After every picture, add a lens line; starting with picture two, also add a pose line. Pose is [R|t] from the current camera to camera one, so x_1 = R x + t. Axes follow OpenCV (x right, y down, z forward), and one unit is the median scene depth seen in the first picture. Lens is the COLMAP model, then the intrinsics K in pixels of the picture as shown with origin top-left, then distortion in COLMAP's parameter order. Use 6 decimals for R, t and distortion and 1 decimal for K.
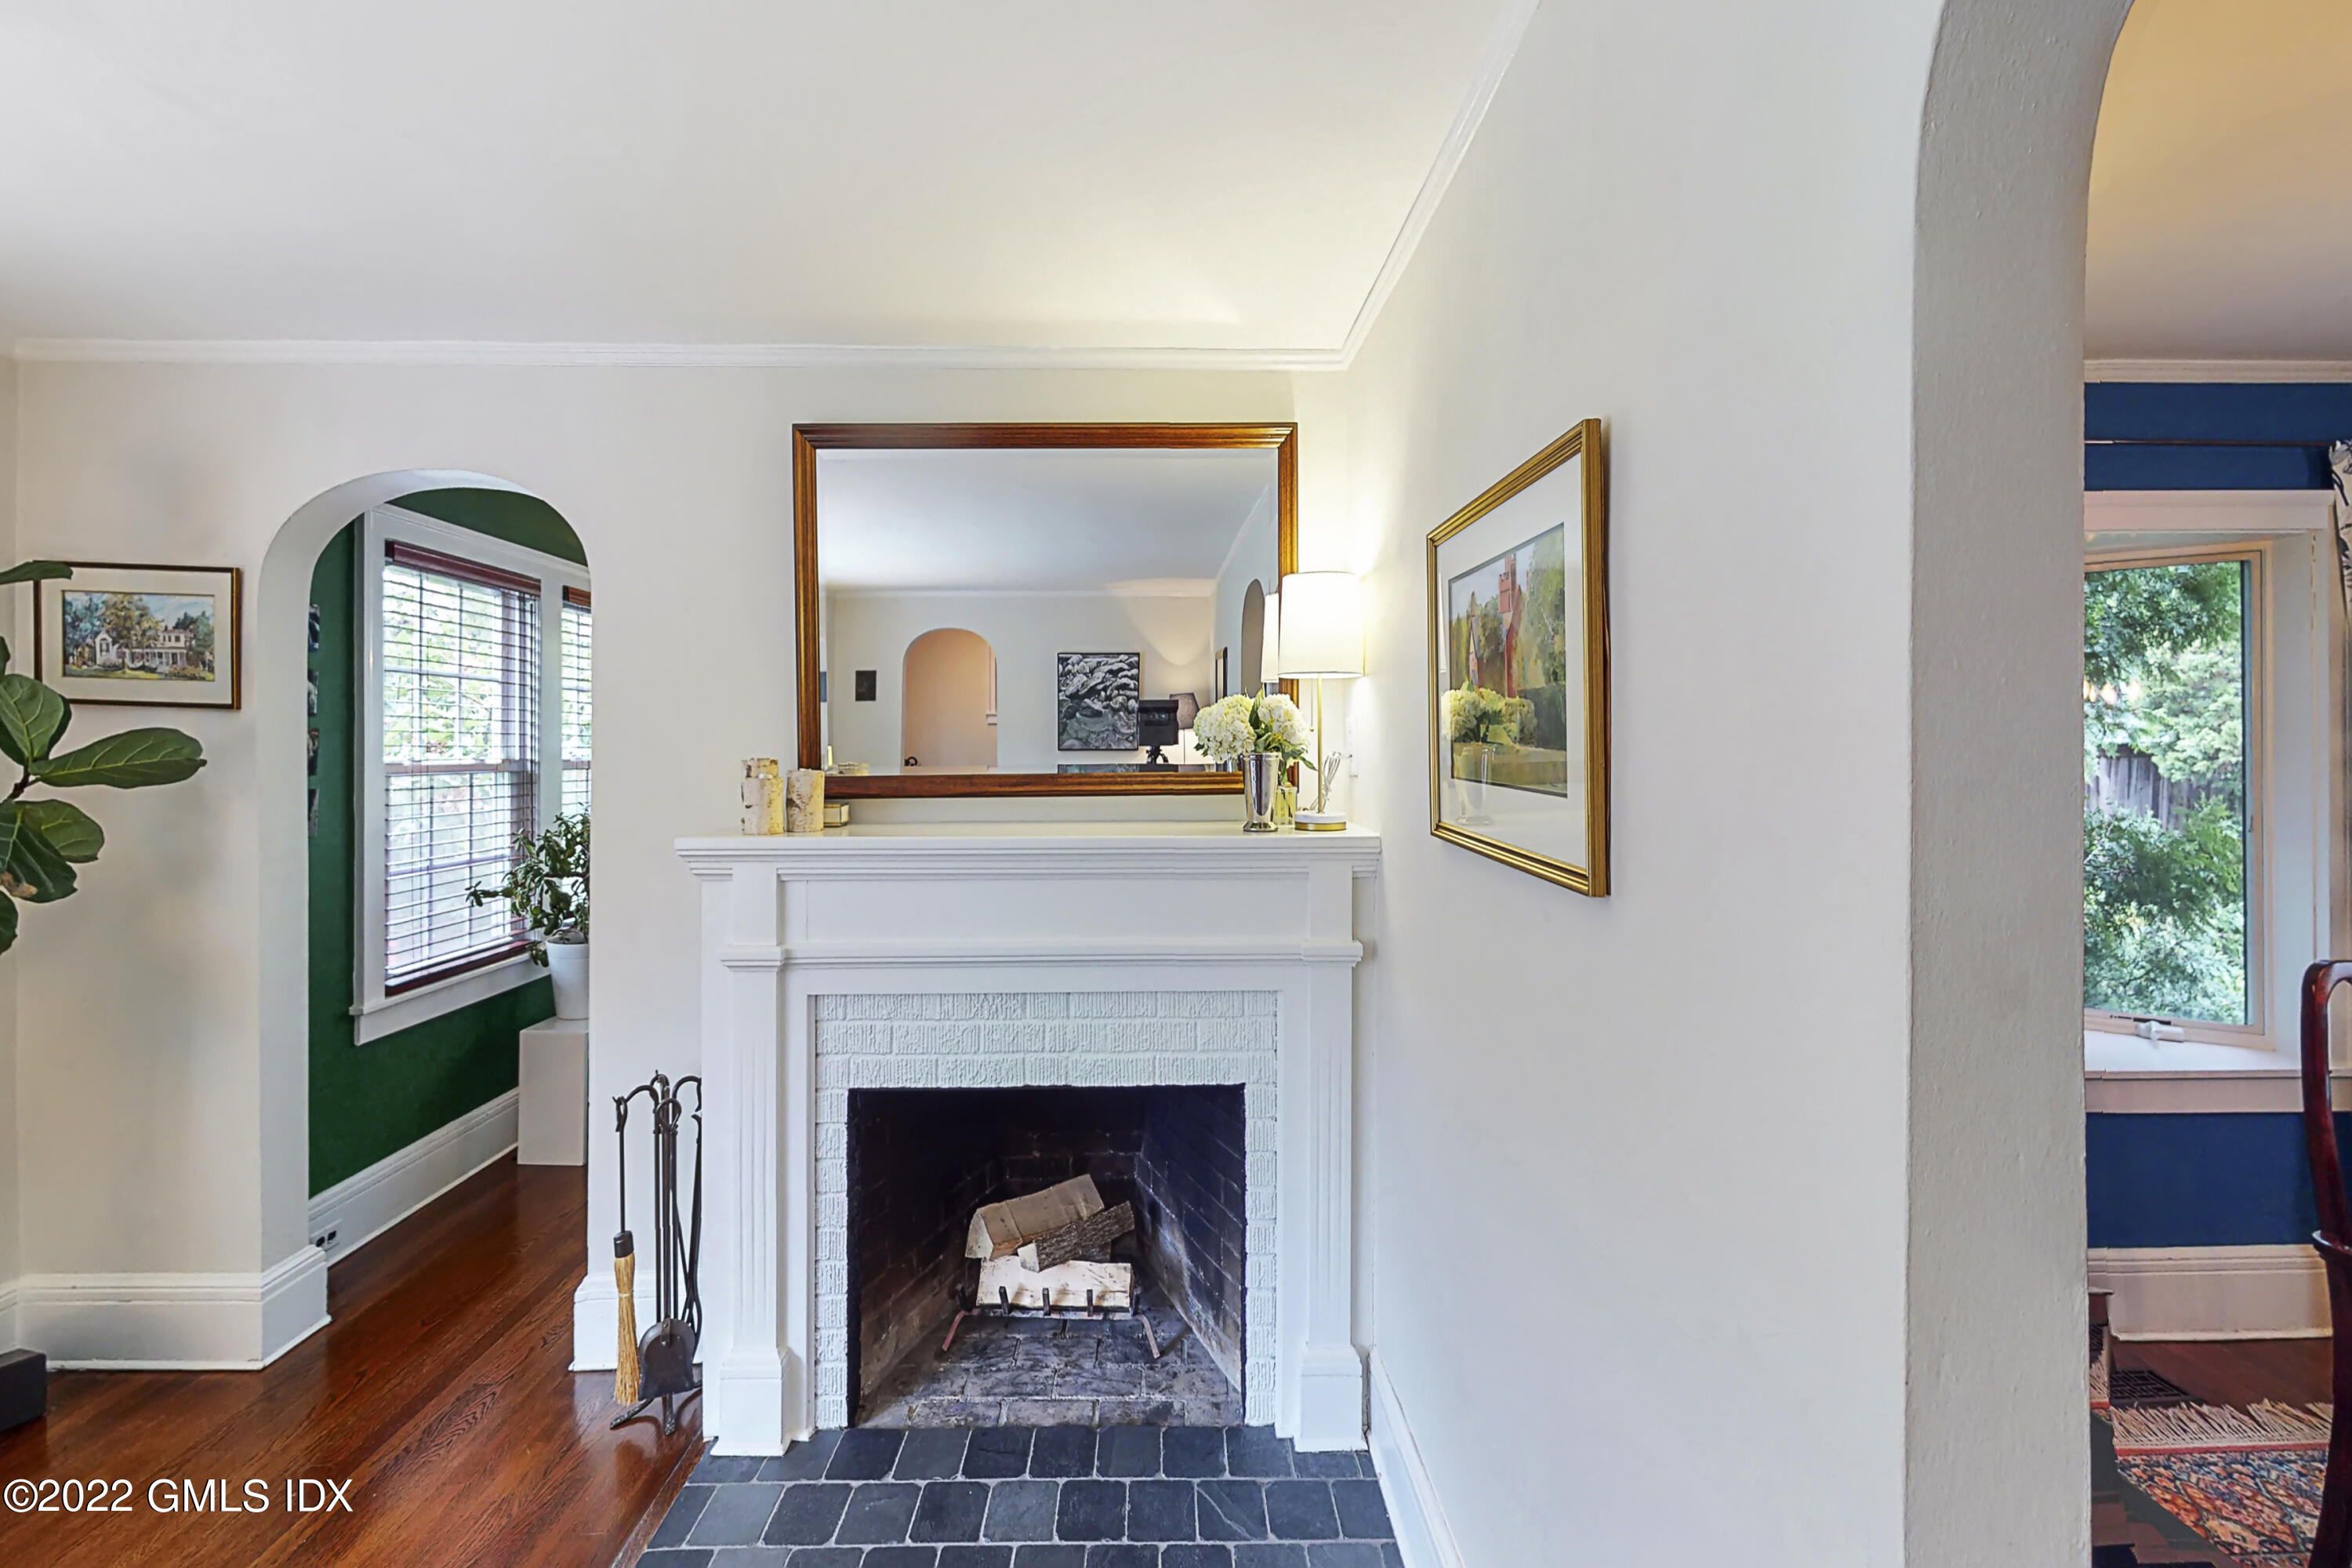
lens RADIAL K [[950.0, 0, 1260.9], [0, 950.0, 753.8], [0, 0, 1]] dist [-0.000623, -0.000126]
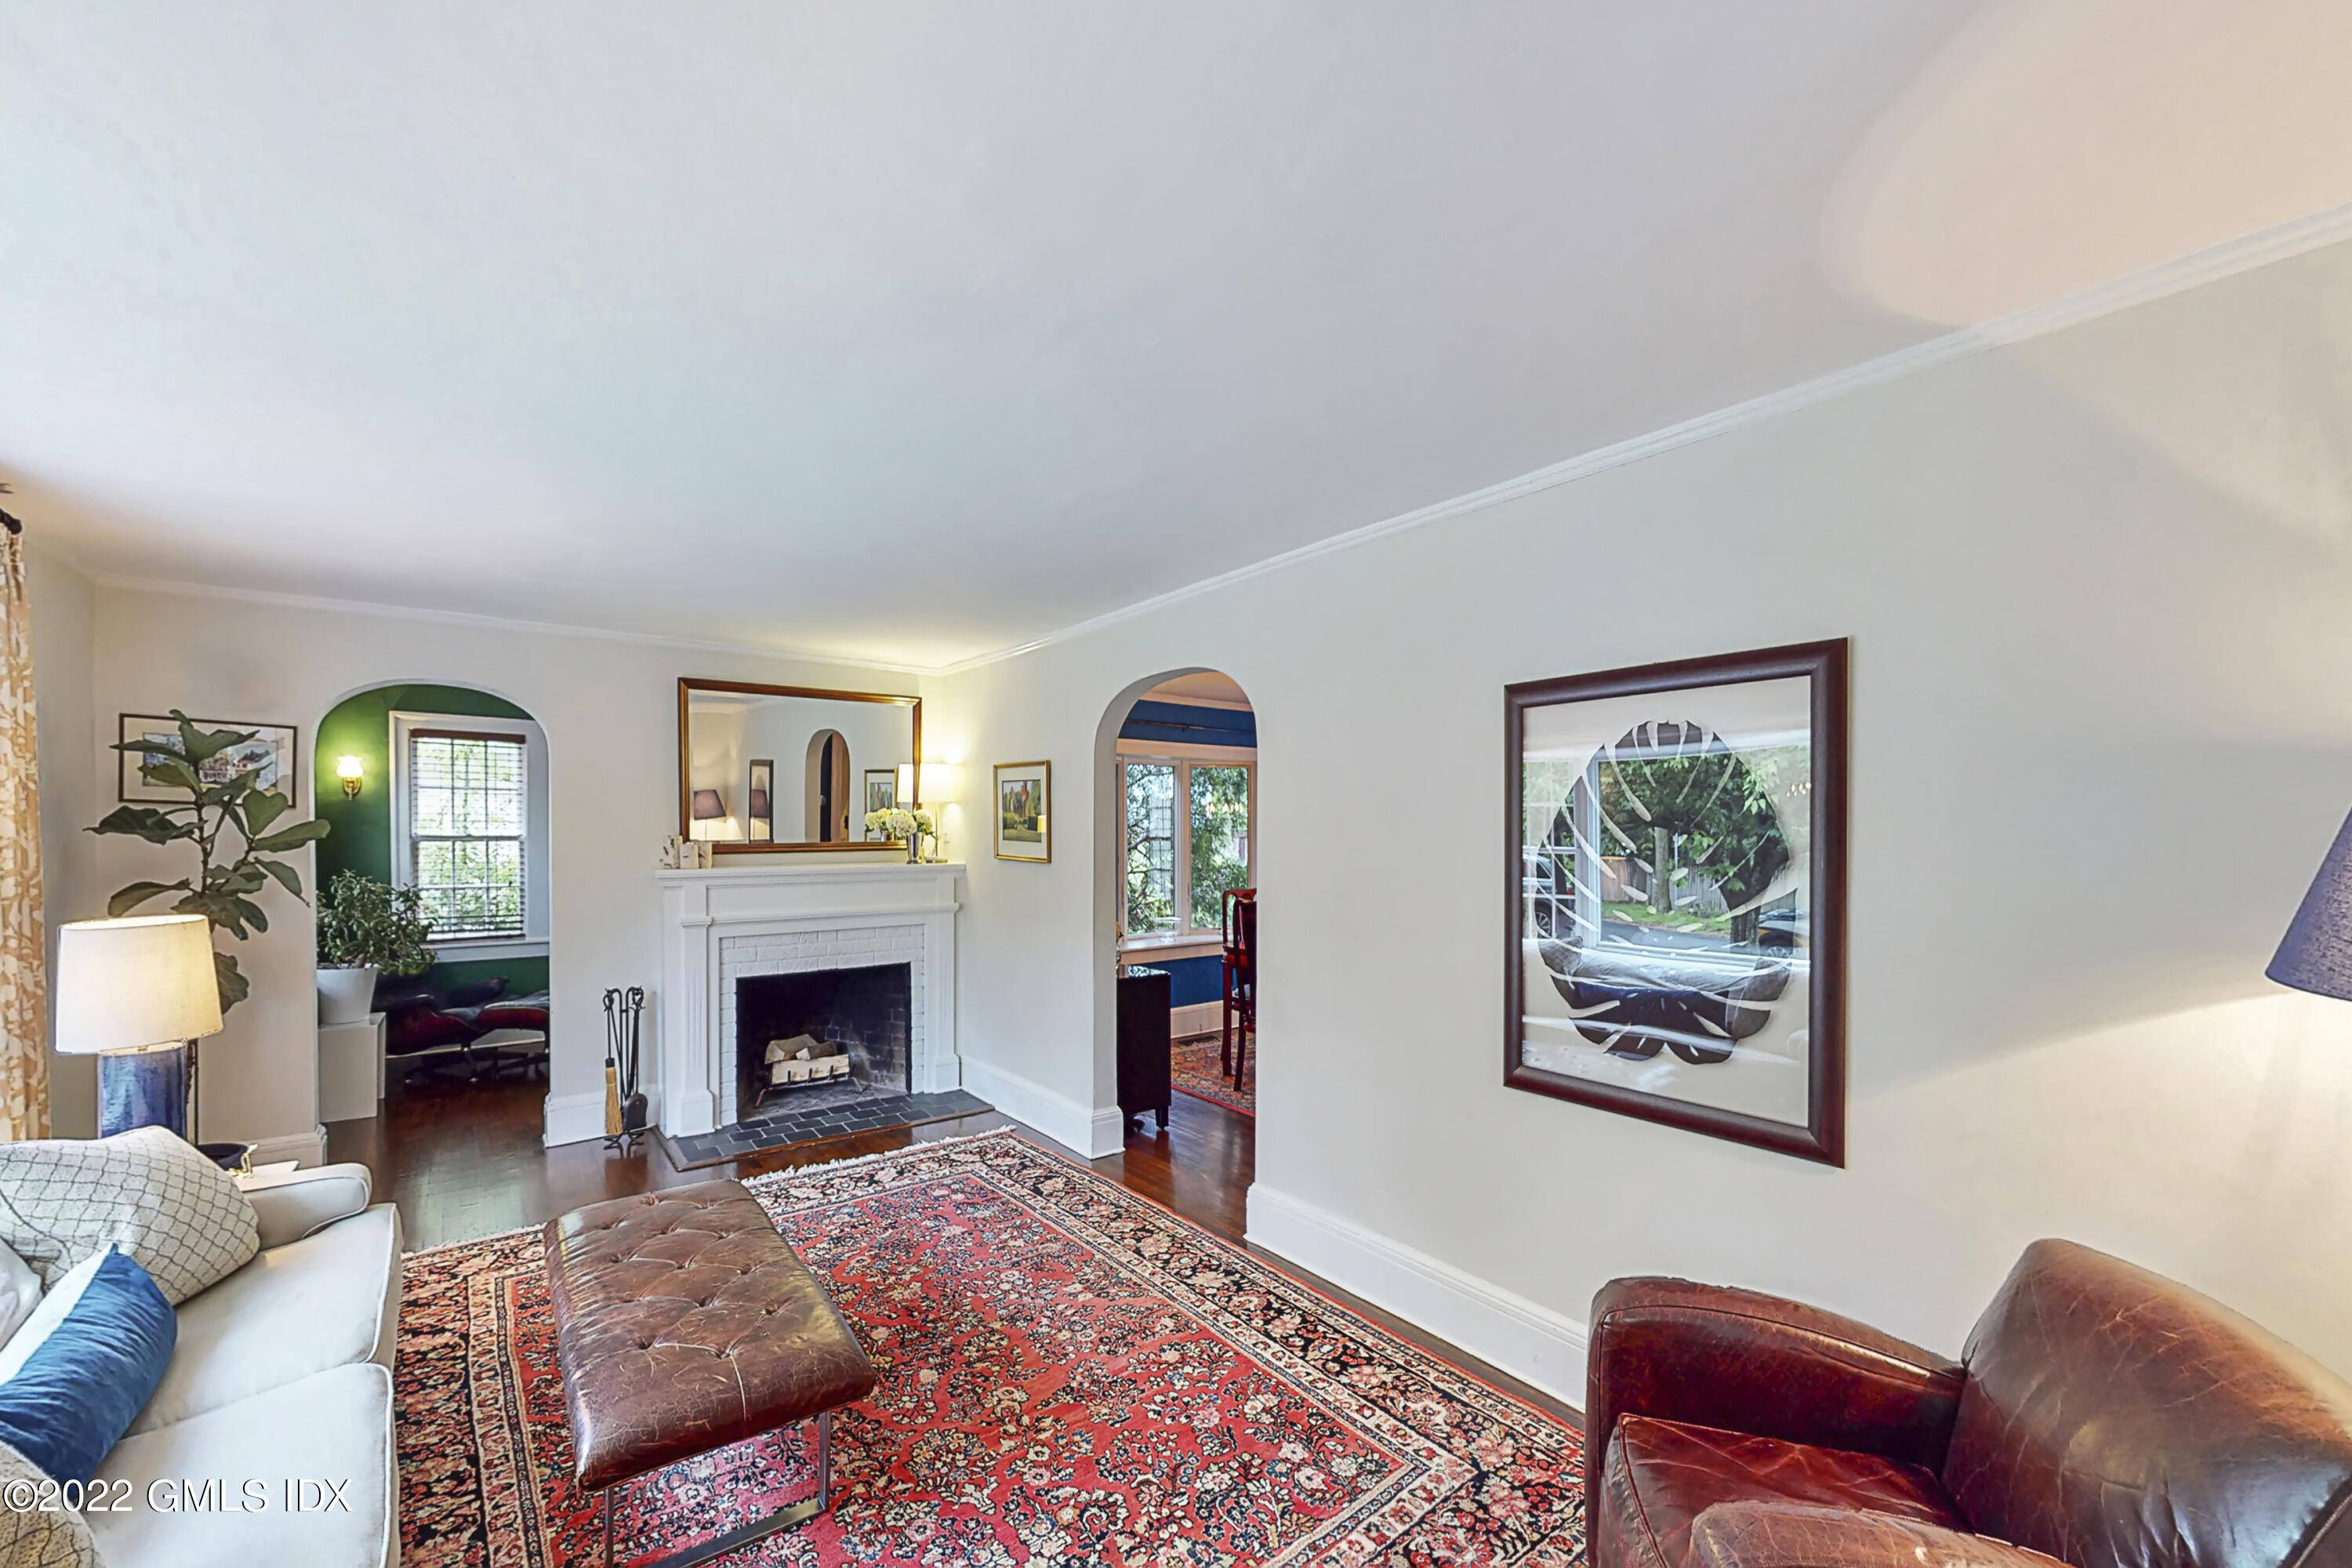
lens RADIAL K [[970.8, 0, 1181.8], [0, 970.8, 846.5], [0, 0, 1]] dist [-0.000151, -0.000102]
pose [[0.867655, -0.007669, 0.497107, -0.672747], [0.000954, 0.999905, 0.013760, 0.000820], [-0.497165, -0.011465, 0.867580, -1.608085]]
